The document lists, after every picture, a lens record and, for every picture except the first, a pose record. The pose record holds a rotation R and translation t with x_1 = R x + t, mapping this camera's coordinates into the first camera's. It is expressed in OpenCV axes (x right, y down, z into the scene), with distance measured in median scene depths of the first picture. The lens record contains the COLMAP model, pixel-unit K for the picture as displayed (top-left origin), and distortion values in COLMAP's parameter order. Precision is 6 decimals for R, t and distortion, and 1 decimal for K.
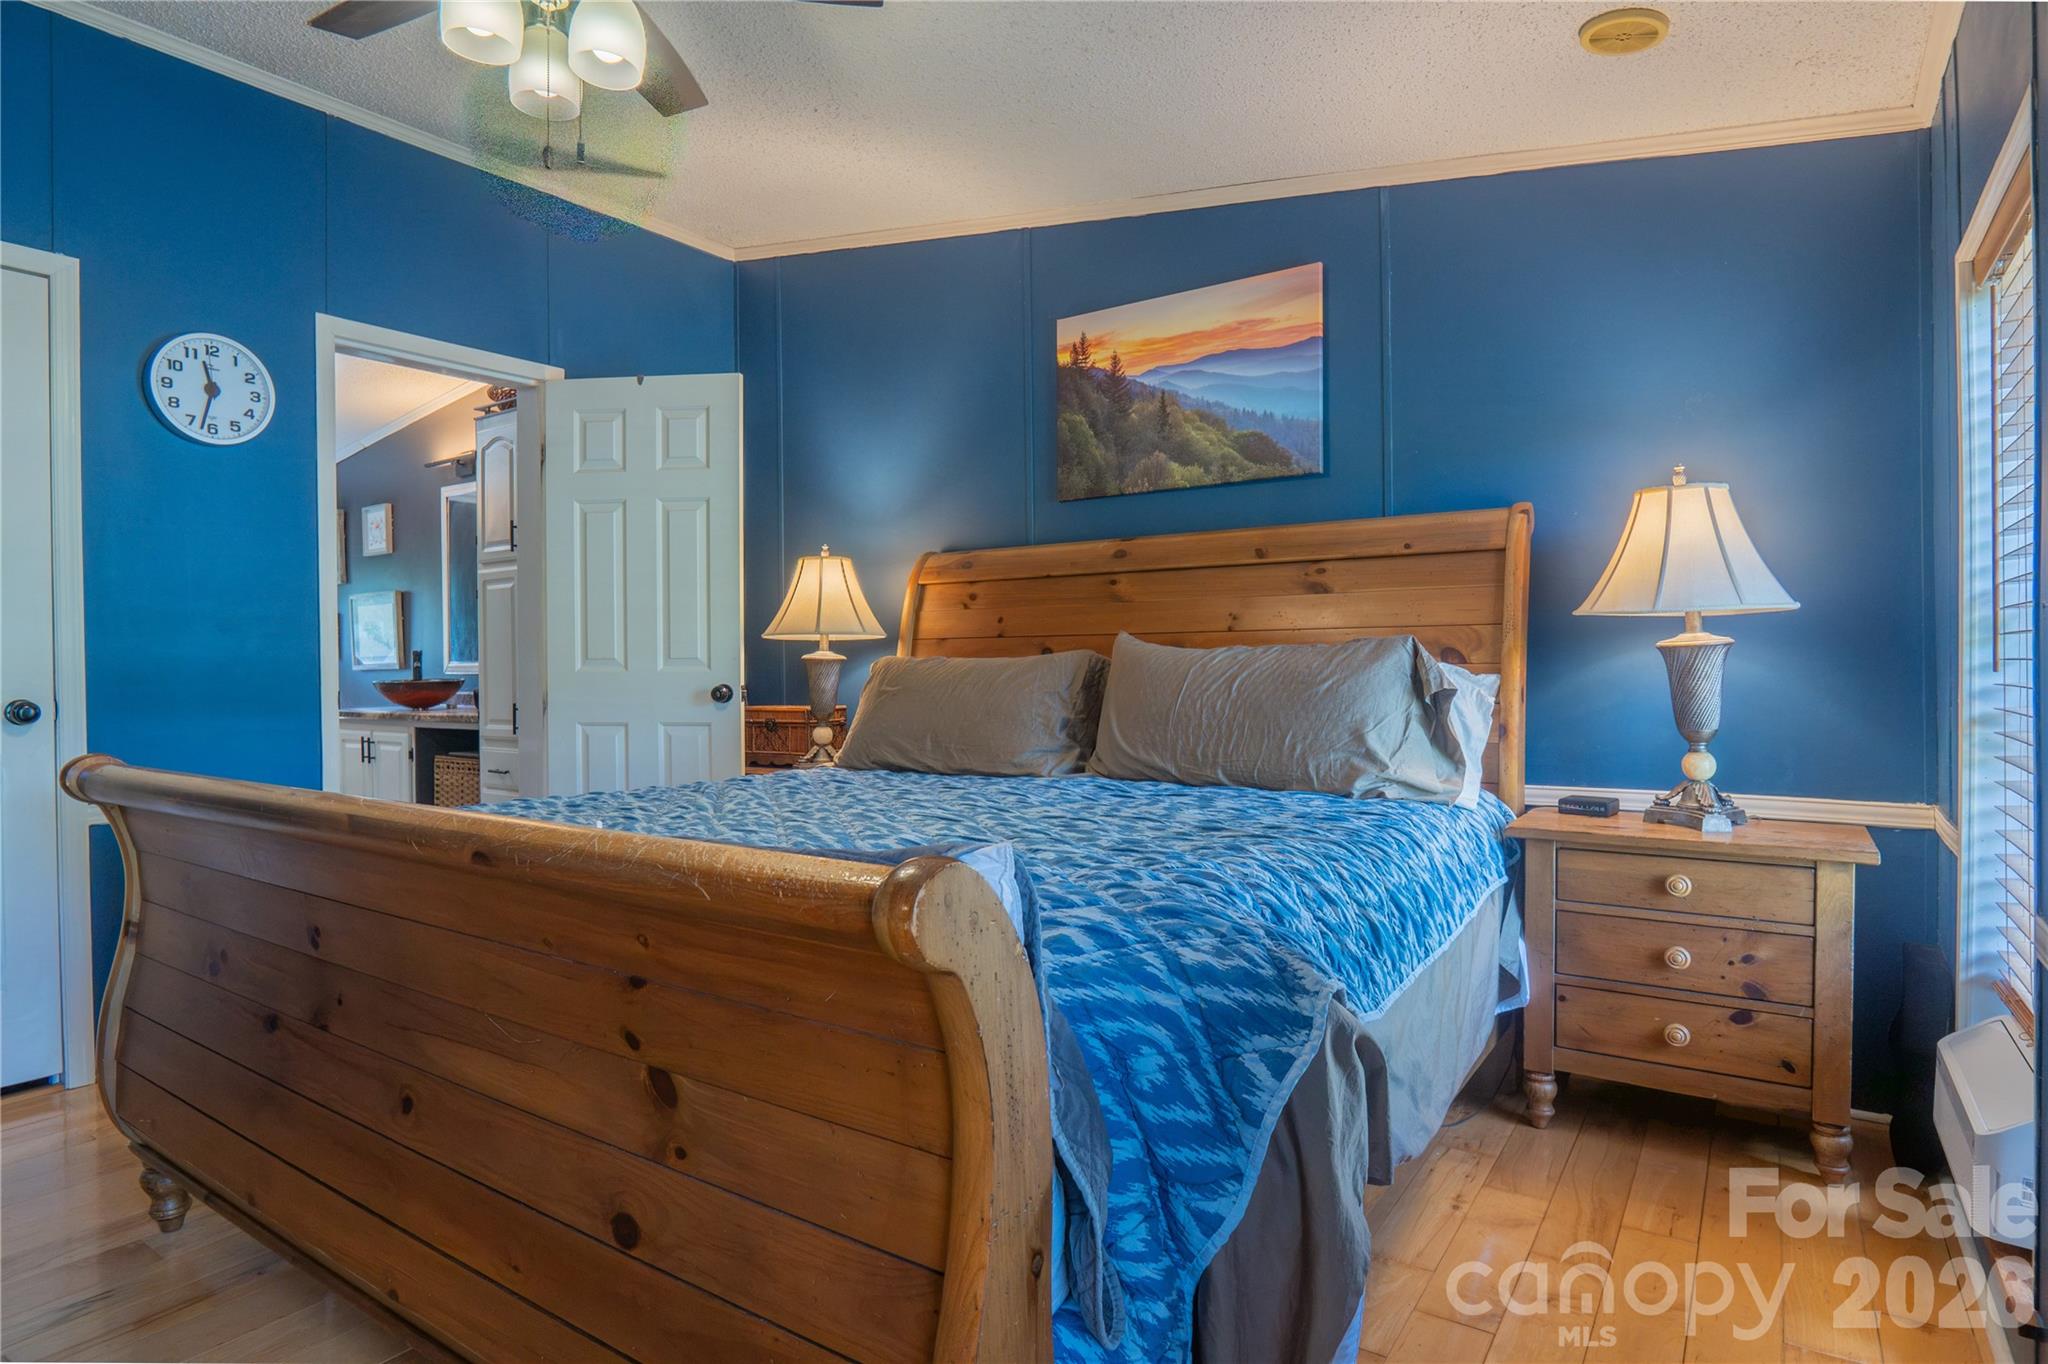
lens RADIAL K [[1135.1, 0, 1033.0], [0, 1135.1, 683.7], [0, 0, 1]] dist [-0.032942, 0.008162]
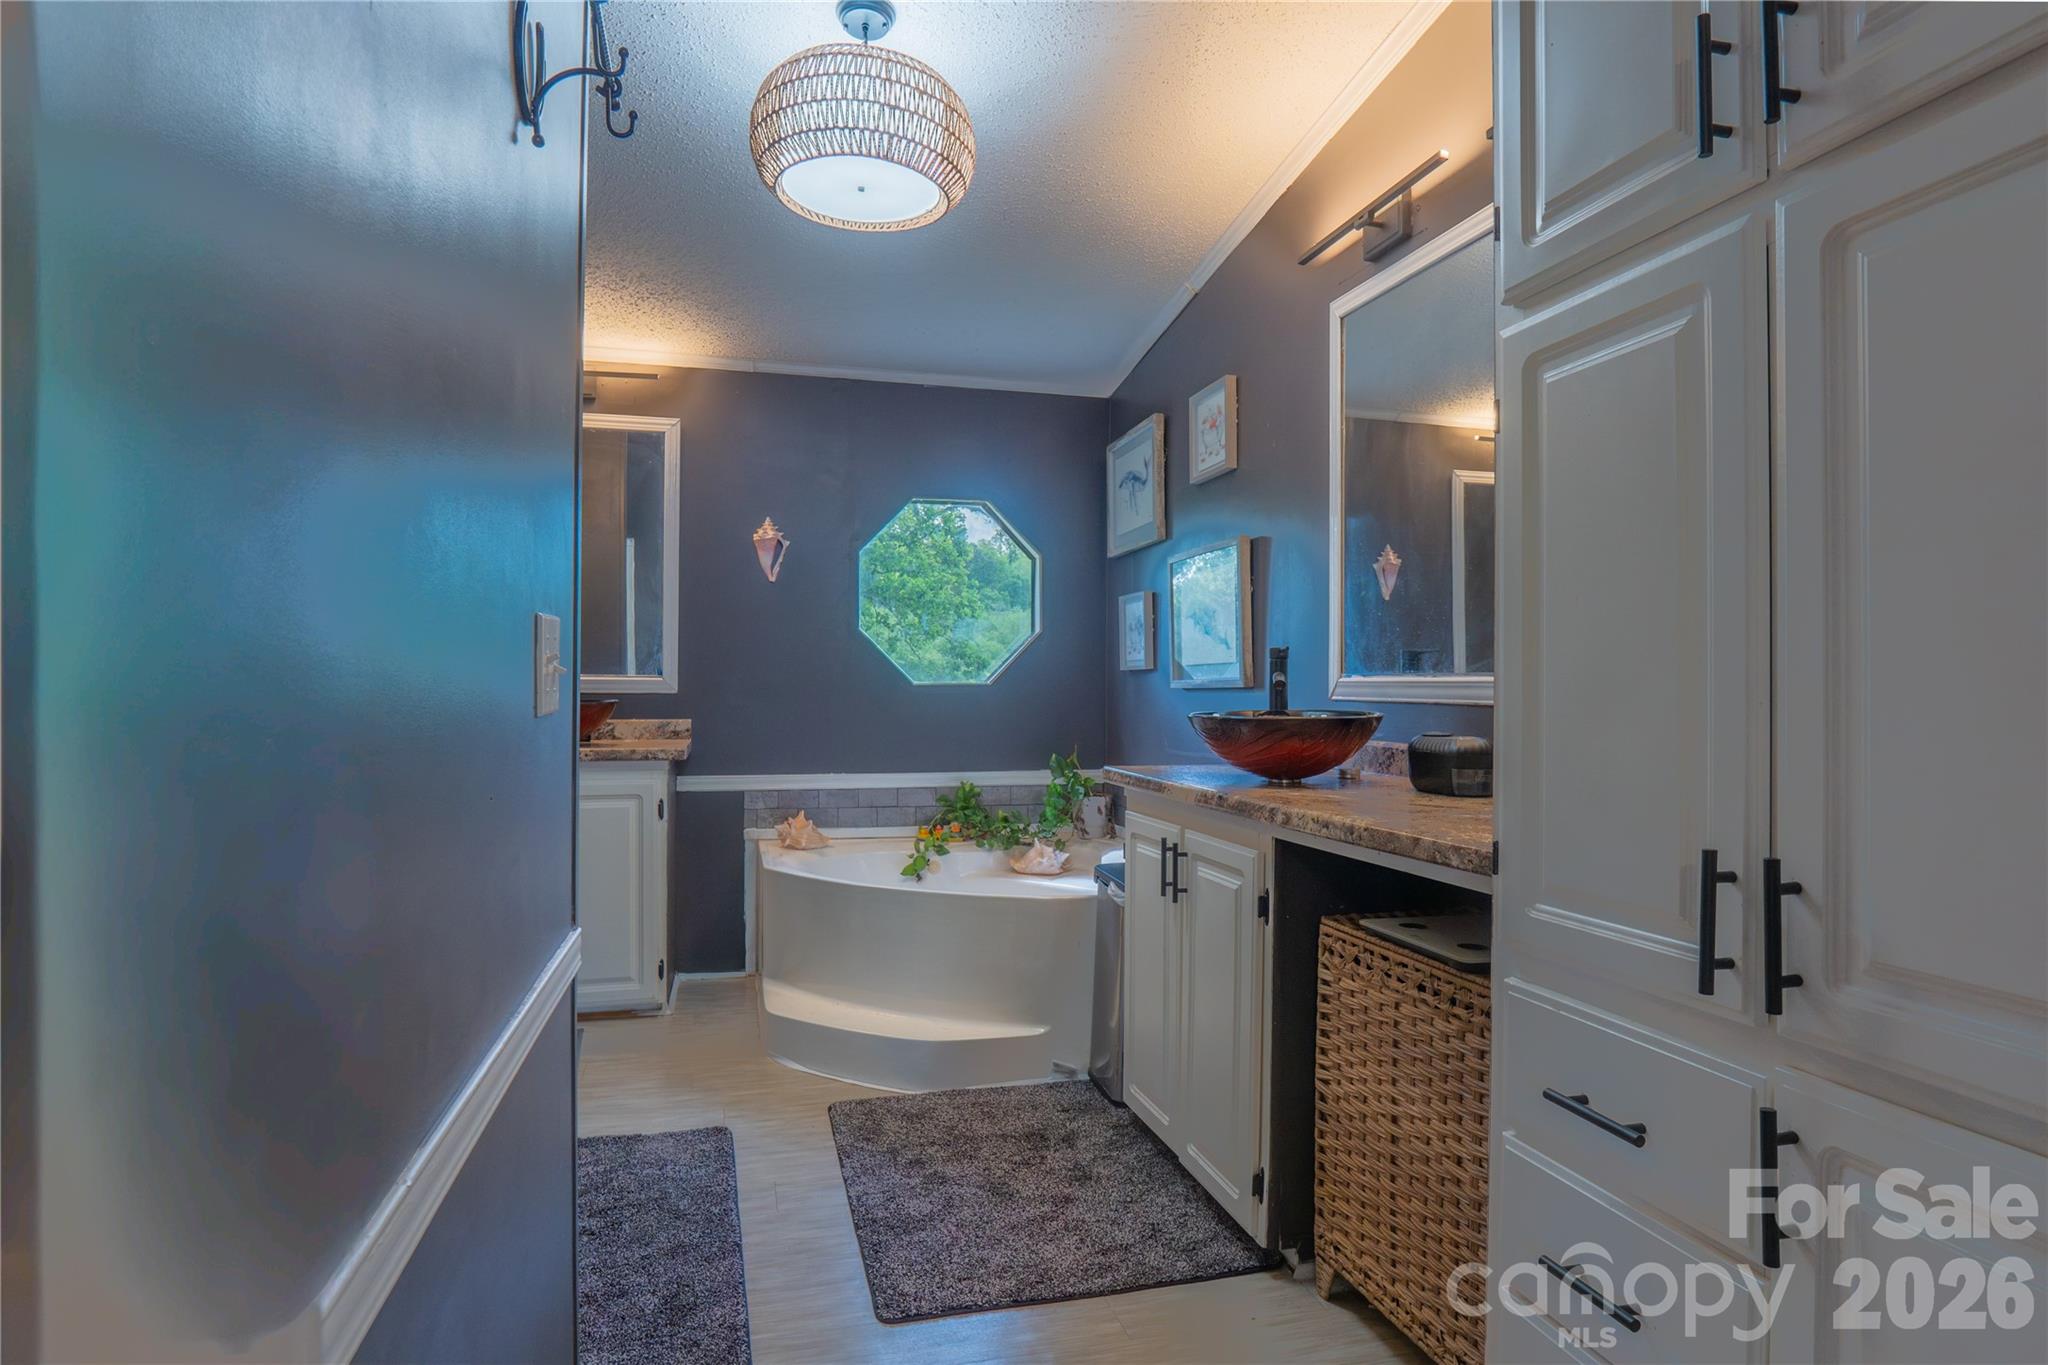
lens RADIAL K [[1135.1, 0, 1033.0], [0, 1135.1, 684.2], [0, 0, 1]] dist [-0.032942, 0.008162]
pose [[0.764059, 0.011695, -0.645040, -0.332815], [-0.024183, 0.999652, -0.010520, -0.007491], [0.644693, 0.023637, 0.764076, 0.595119]]
